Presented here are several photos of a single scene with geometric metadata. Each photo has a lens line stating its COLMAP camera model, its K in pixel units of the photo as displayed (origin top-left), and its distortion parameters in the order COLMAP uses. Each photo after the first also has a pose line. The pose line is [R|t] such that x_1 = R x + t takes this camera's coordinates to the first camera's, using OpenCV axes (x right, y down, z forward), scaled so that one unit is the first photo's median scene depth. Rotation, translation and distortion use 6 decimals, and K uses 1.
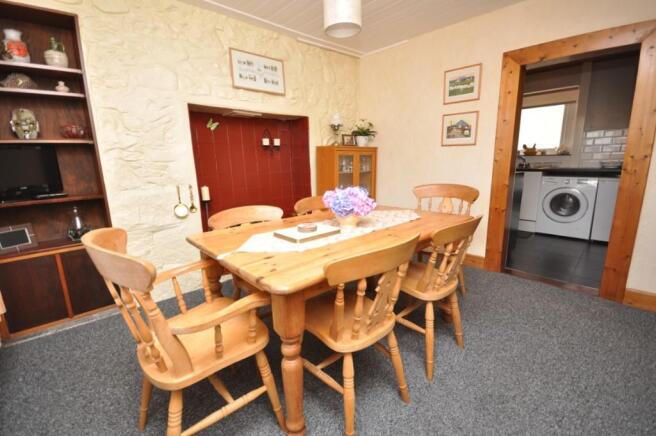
lens RADIAL K [[286.3, 0, 328.0], [0, 286.3, 218.0], [0, 0, 1]] dist [0.000299, -0.000082]
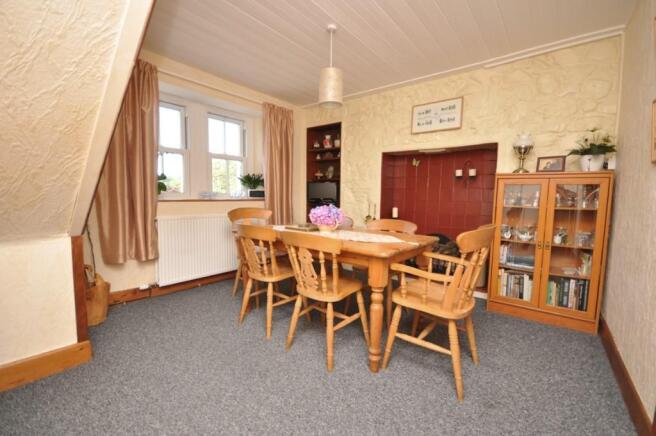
lens RADIAL K [[286.3, 0, 328.0], [0, 286.3, 218.0], [0, 0, 1]] dist [0.000299, -0.000082]
pose [[0.144618, 0.103351, -0.984075, 0.826940], [-0.220896, 0.972803, 0.069705, -0.077950], [0.964516, 0.207298, 0.163515, 0.431155]]
